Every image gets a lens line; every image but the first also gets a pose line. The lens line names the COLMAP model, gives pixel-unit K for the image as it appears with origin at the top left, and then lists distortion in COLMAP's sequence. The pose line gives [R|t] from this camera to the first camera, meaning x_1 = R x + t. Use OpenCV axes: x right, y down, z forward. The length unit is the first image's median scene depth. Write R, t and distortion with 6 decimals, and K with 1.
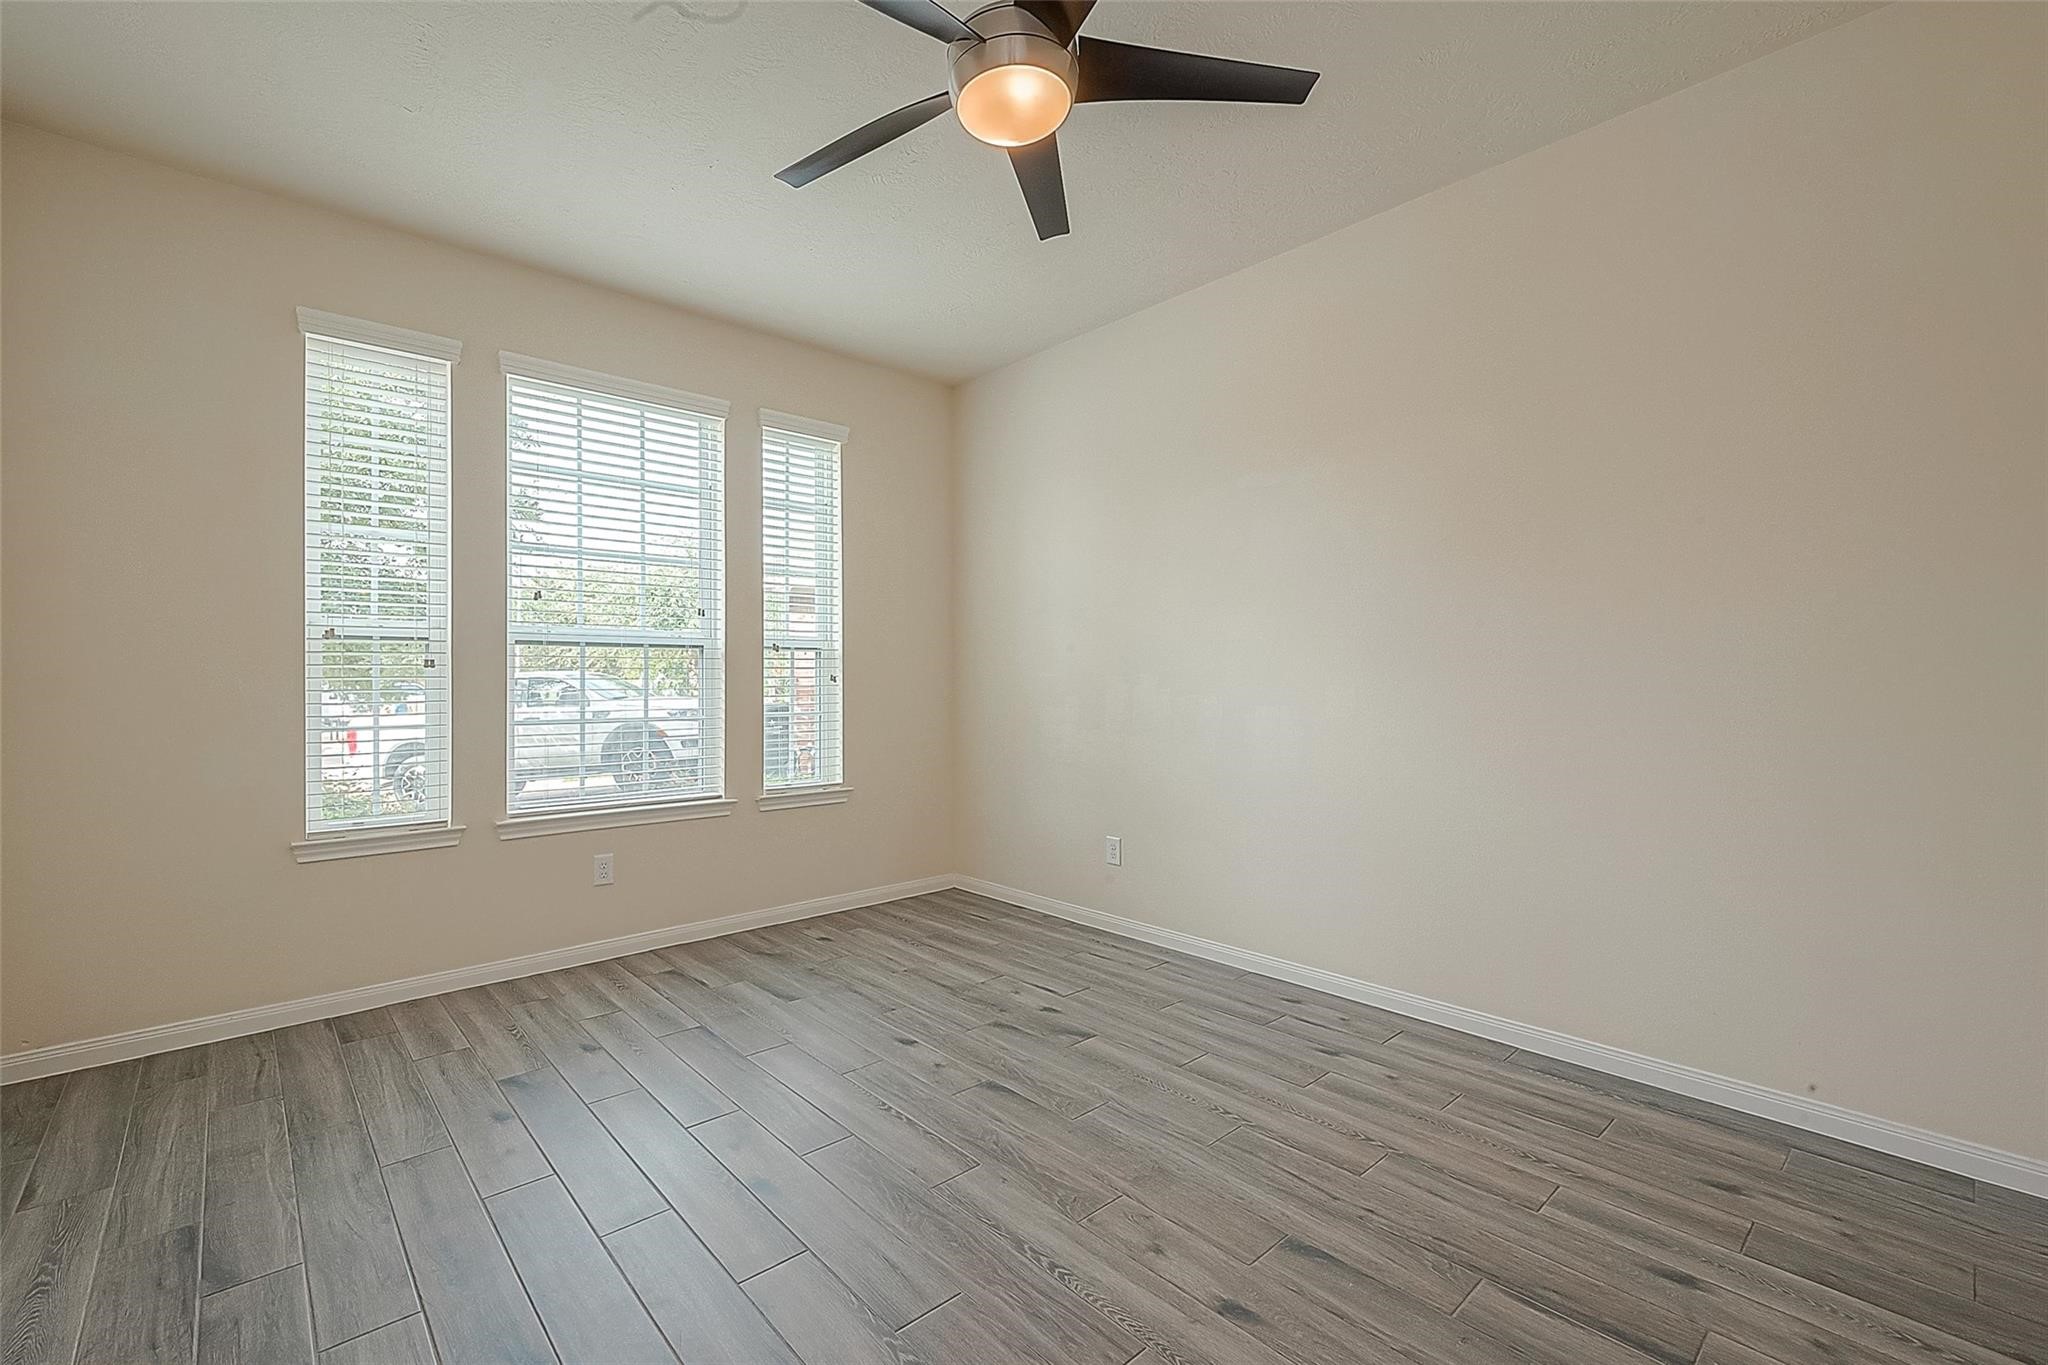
lens RADIAL K [[862.2, 0, 1025.0], [0, 862.2, 657.0], [0, 0, 1]] dist [0.001061, 0.000551]
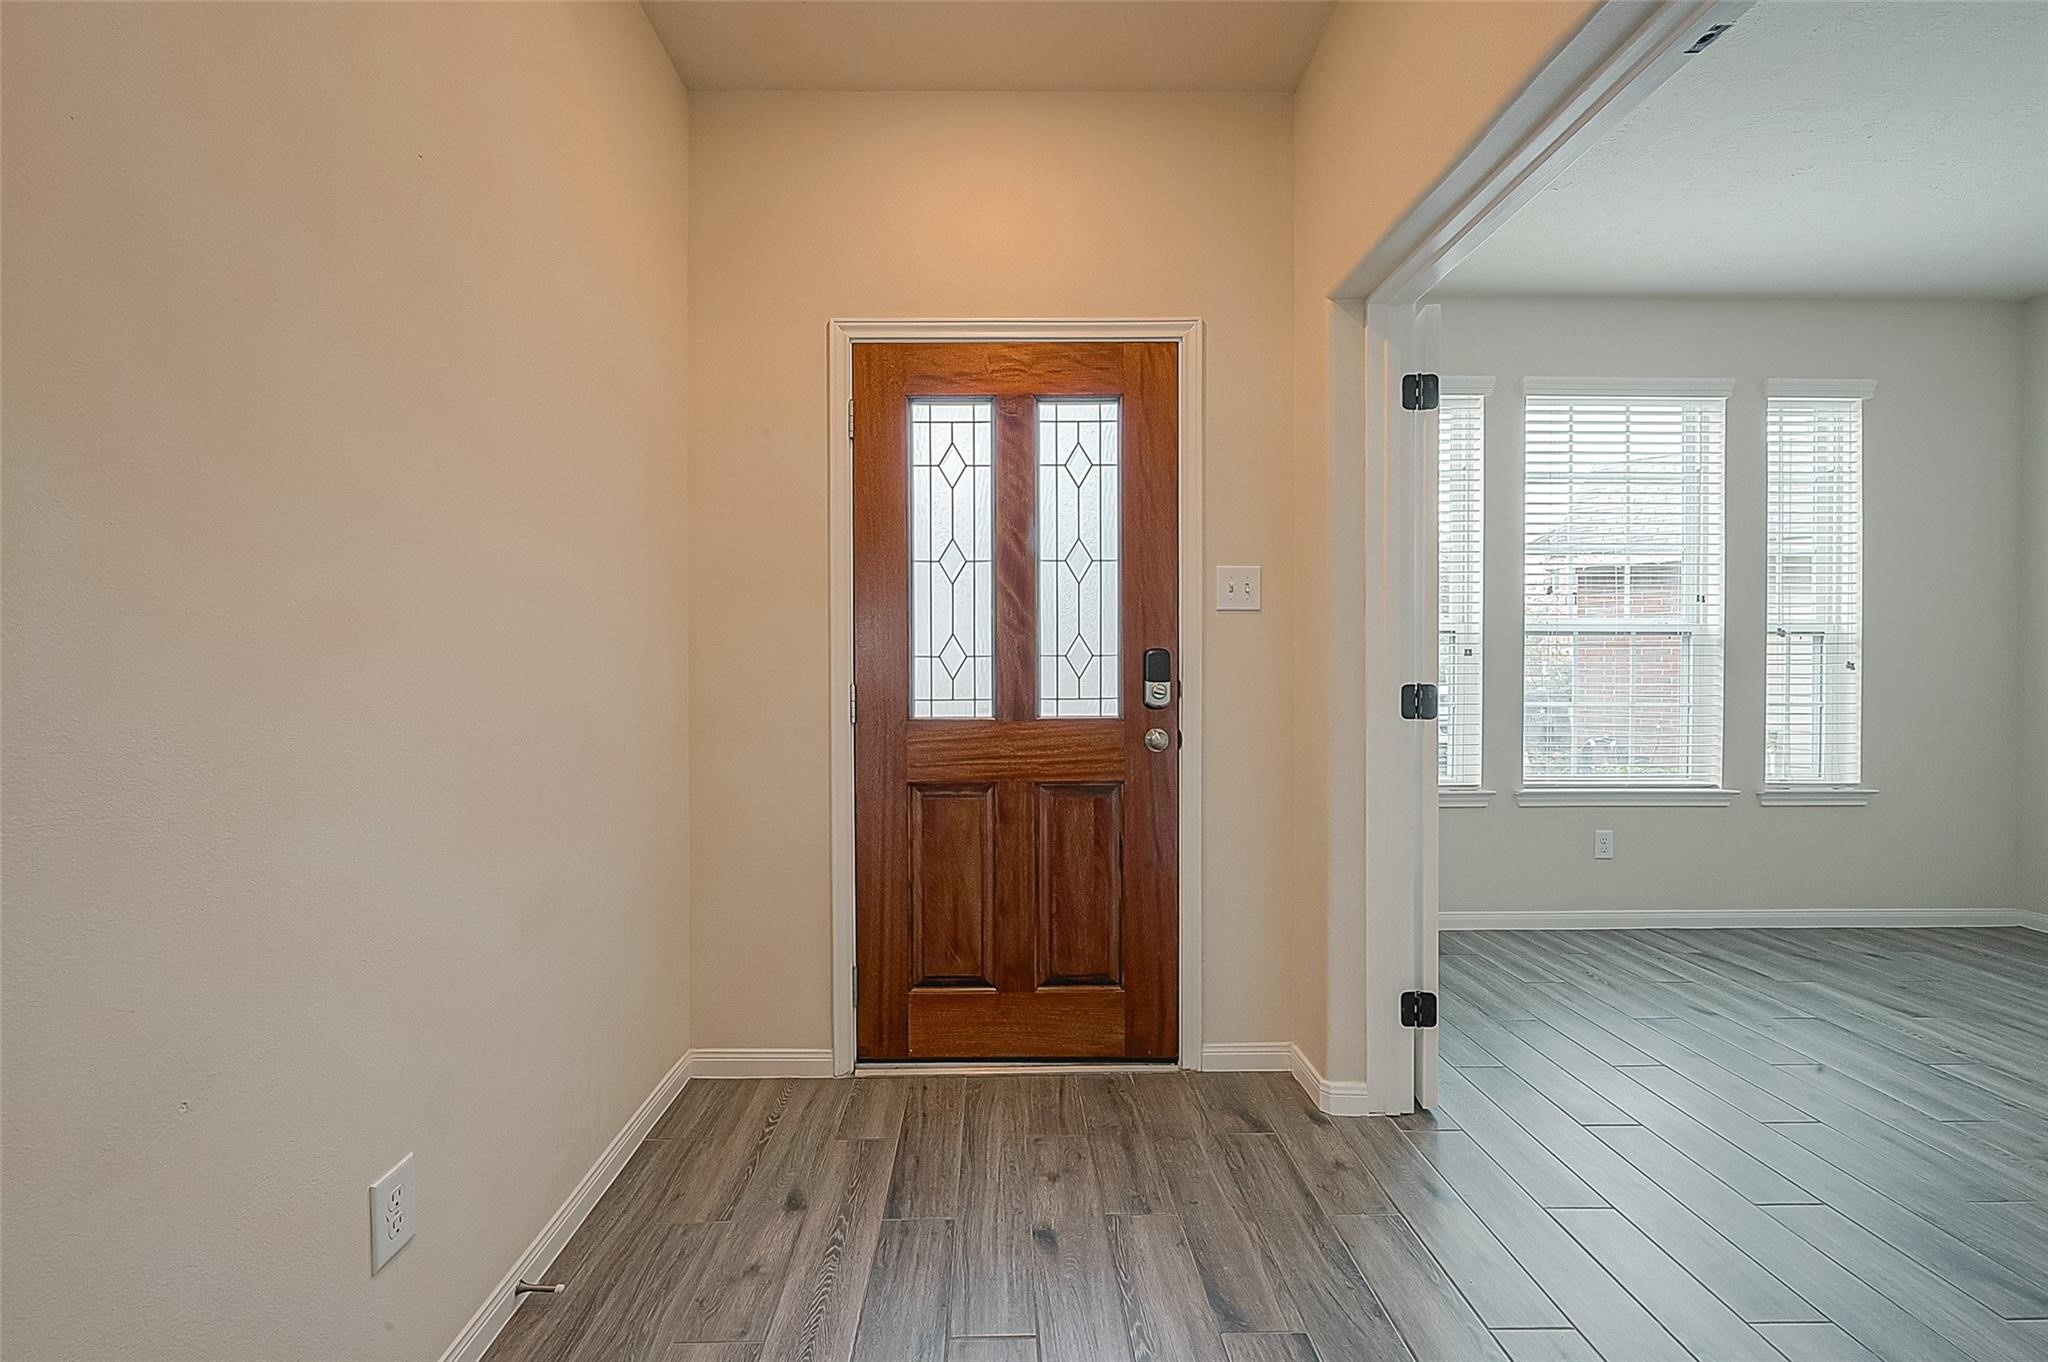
lens RADIAL K [[862.2, 0, 1025.0], [0, 862.2, 655.5], [0, 0, 1]] dist [0.001061, 0.000551]
pose [[0.757597, -0.003051, -0.652715, -0.310763], [0.015012, 0.999806, 0.012750, -0.010684], [0.652549, -0.019458, 0.757496, -0.251567]]
